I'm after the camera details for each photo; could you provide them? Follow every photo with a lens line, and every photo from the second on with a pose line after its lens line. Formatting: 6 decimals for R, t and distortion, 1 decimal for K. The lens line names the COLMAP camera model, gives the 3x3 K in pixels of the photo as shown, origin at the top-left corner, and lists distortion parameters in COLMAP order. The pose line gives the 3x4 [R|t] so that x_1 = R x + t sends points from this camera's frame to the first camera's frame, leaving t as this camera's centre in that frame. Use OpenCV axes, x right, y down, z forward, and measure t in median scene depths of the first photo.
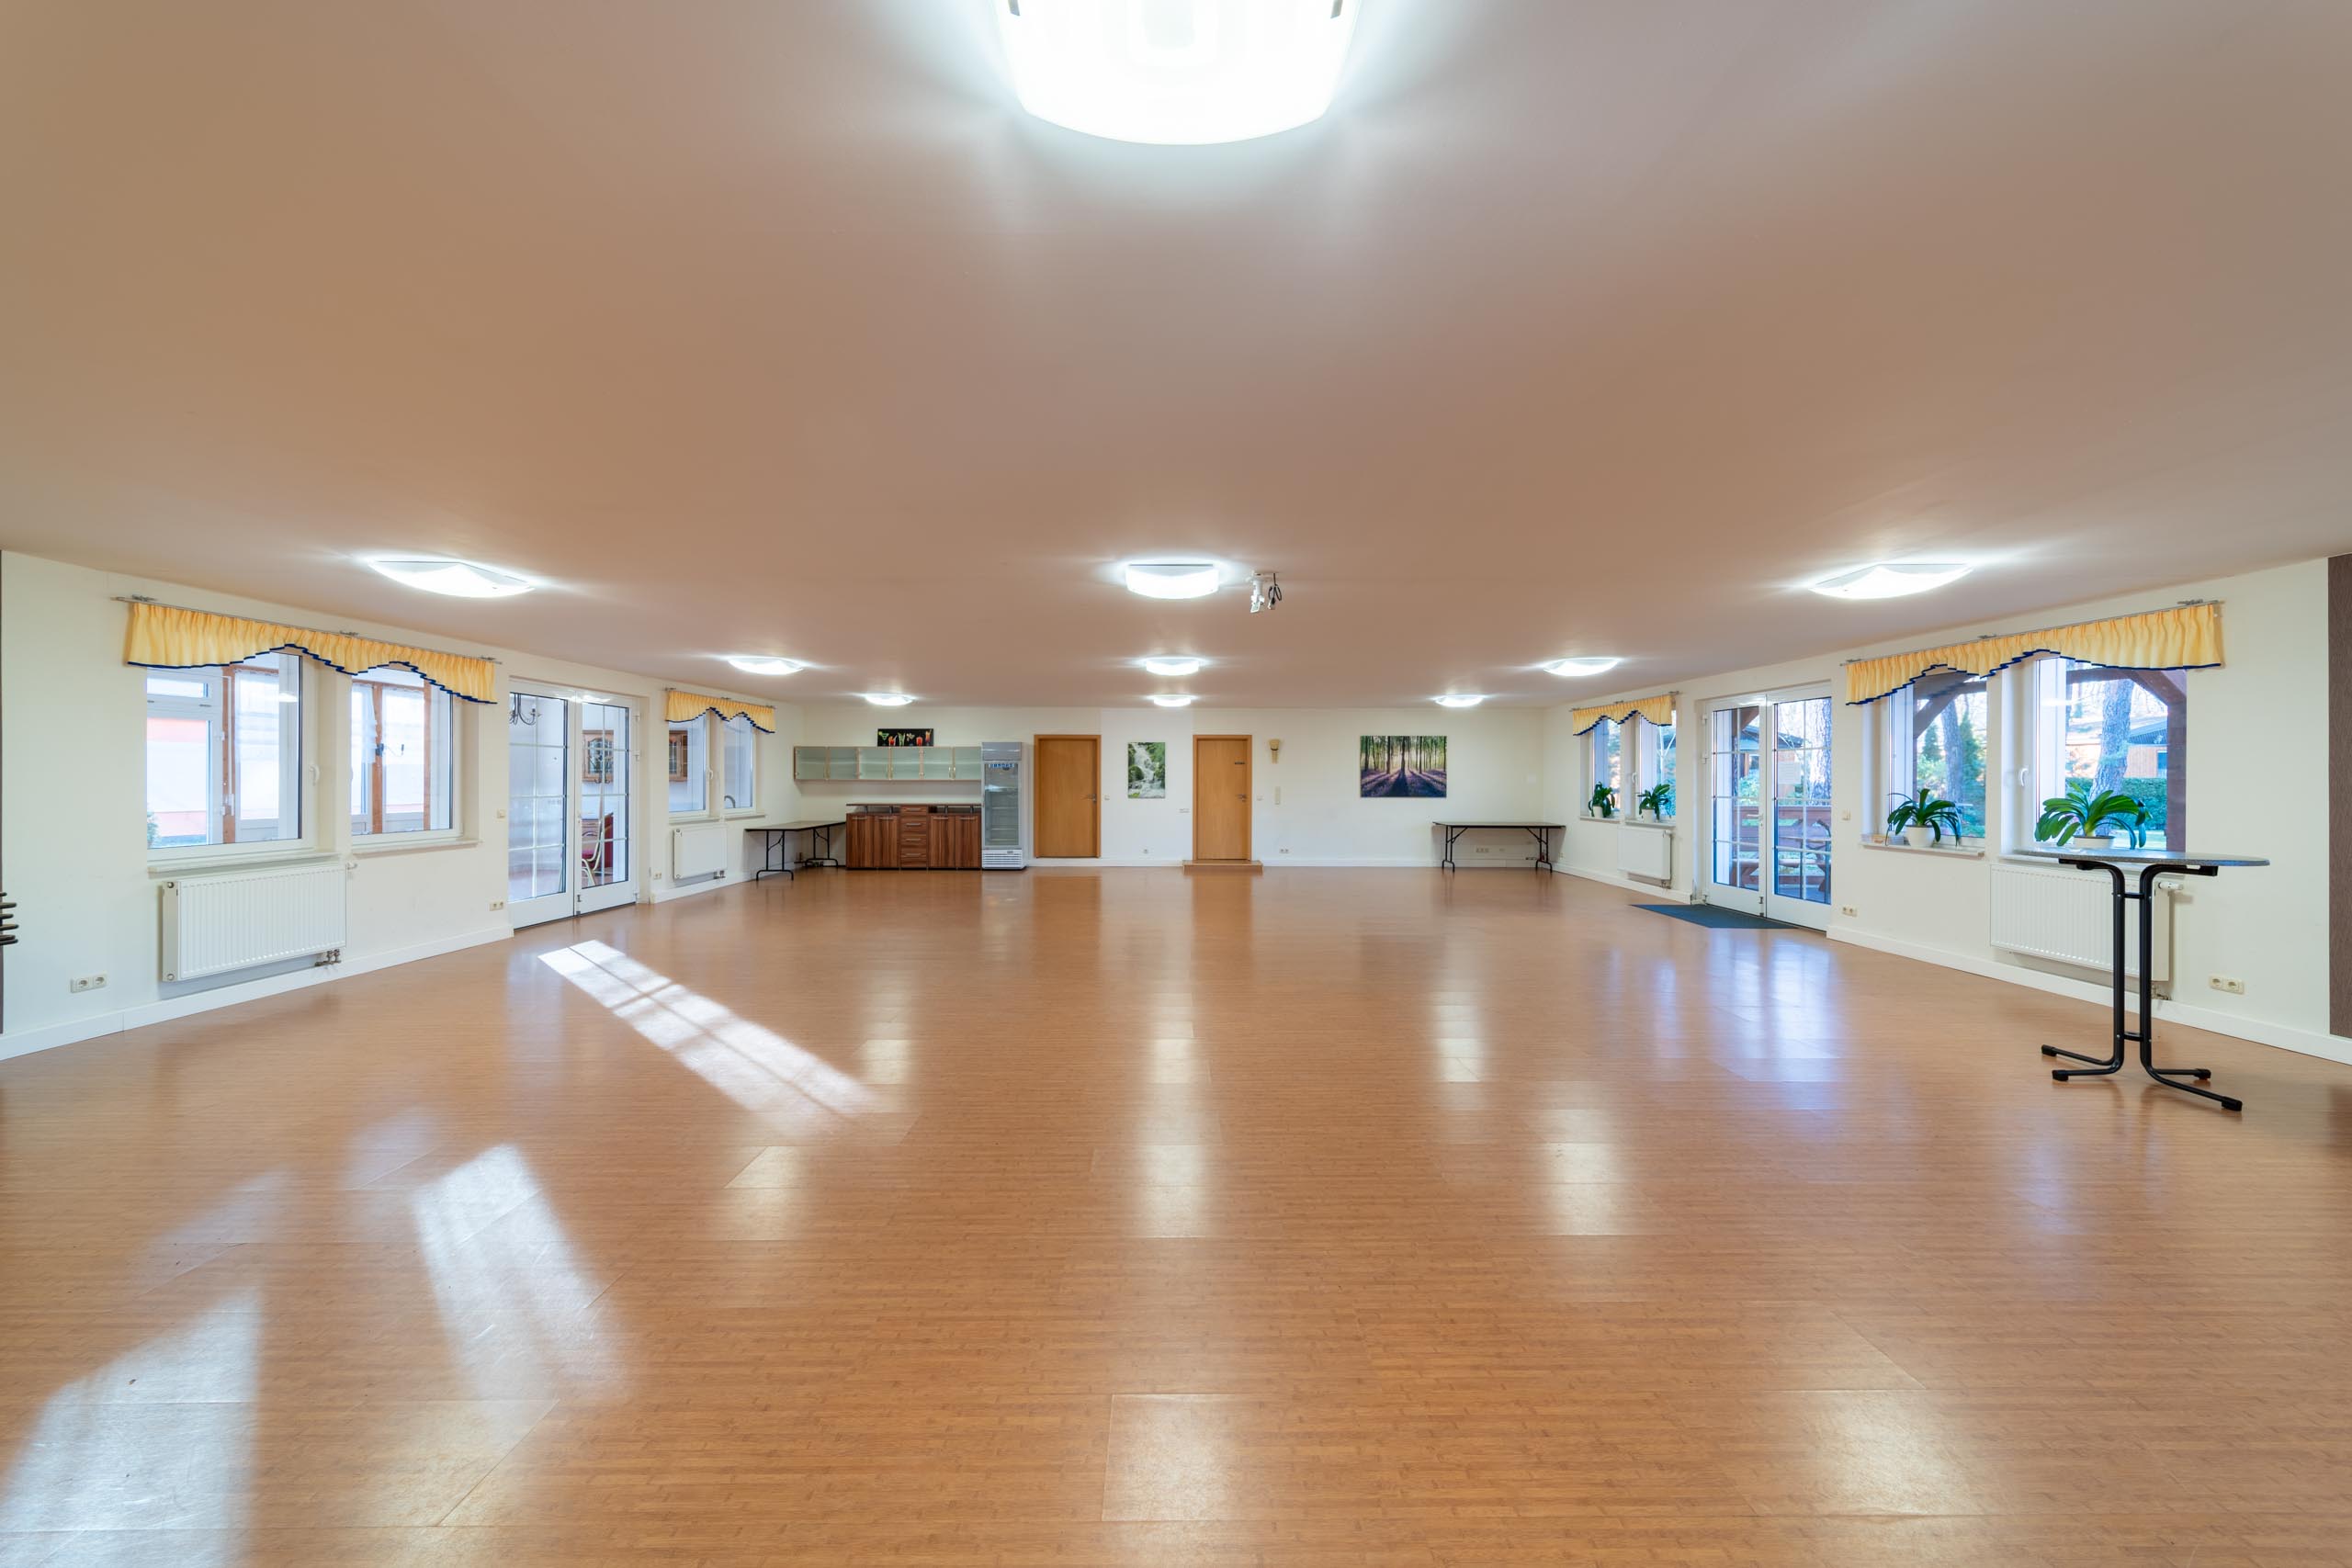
lens RADIAL K [[823.5, 0, 1165.6], [0, 823.5, 777.2], [0, 0, 1]] dist [0.002356, -0.000694]
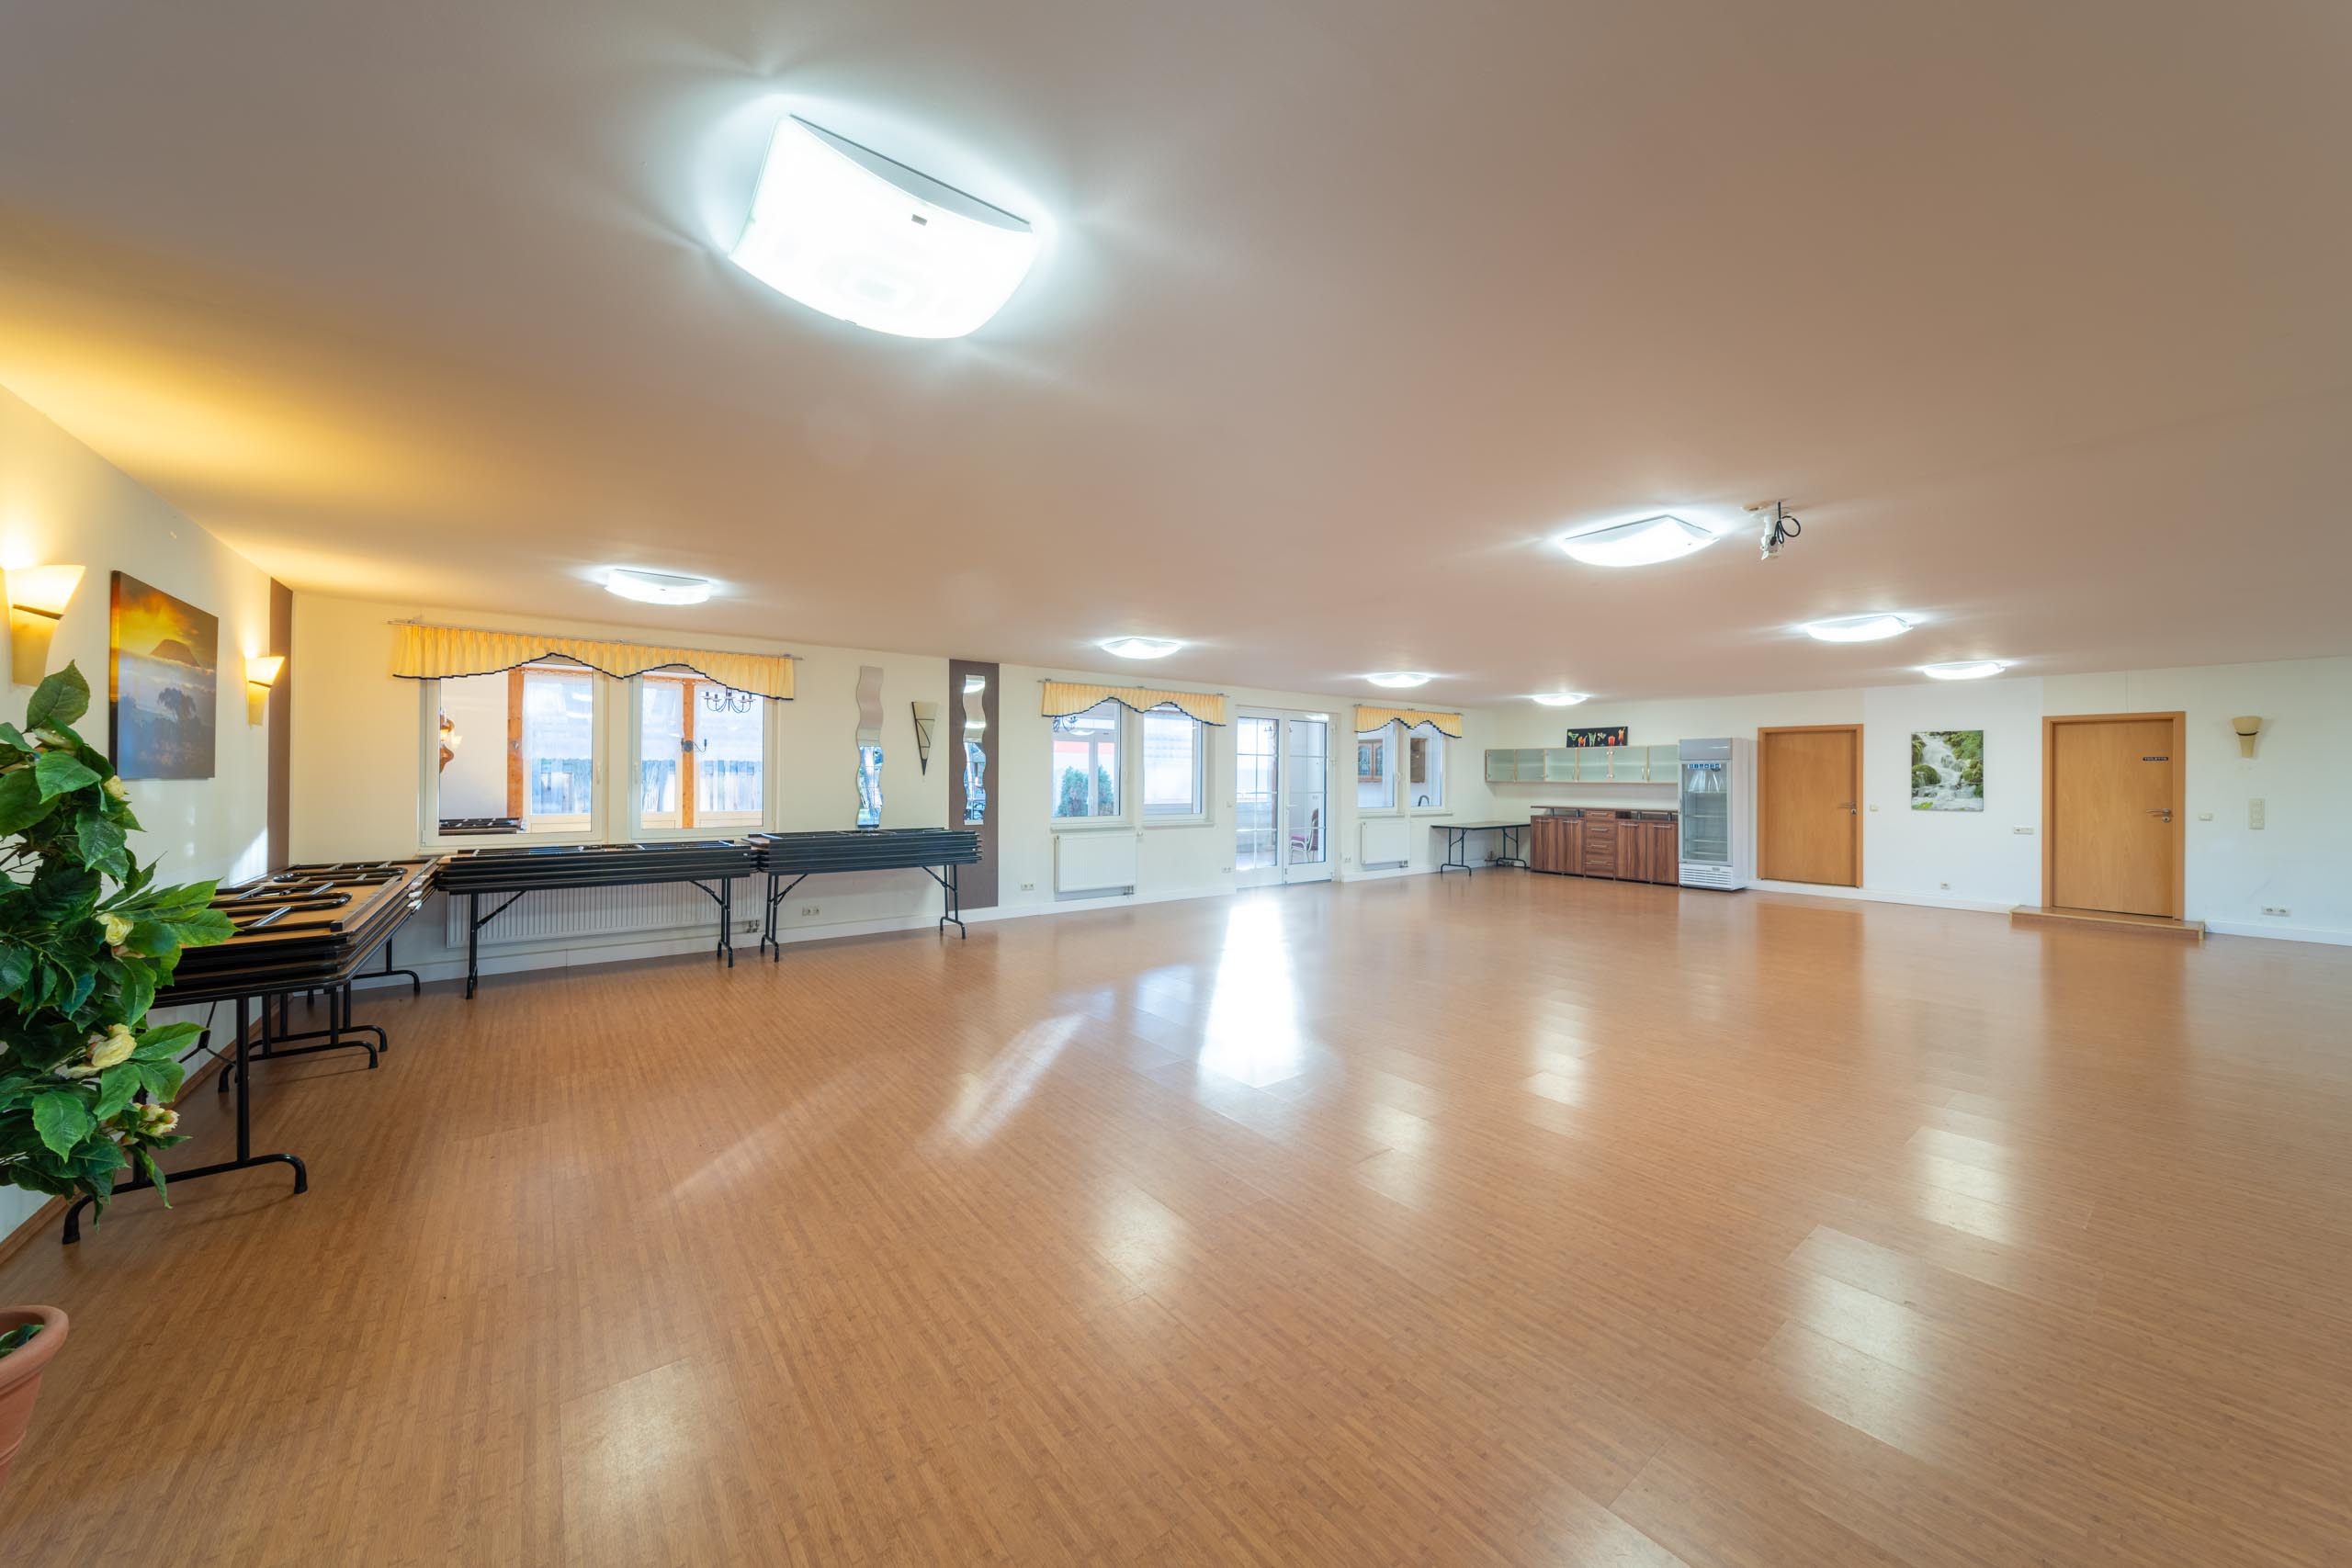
lens RADIAL K [[823.5, 0, 1172.0], [0, 823.5, 773.6], [0, 0, 1]] dist [0.002356, -0.000694]
pose [[0.602126, -0.001434, -0.798400, 0.146706], [-0.003920, 0.999981, -0.004753, -0.000379], [0.798391, 0.005992, 0.602109, 0.048459]]
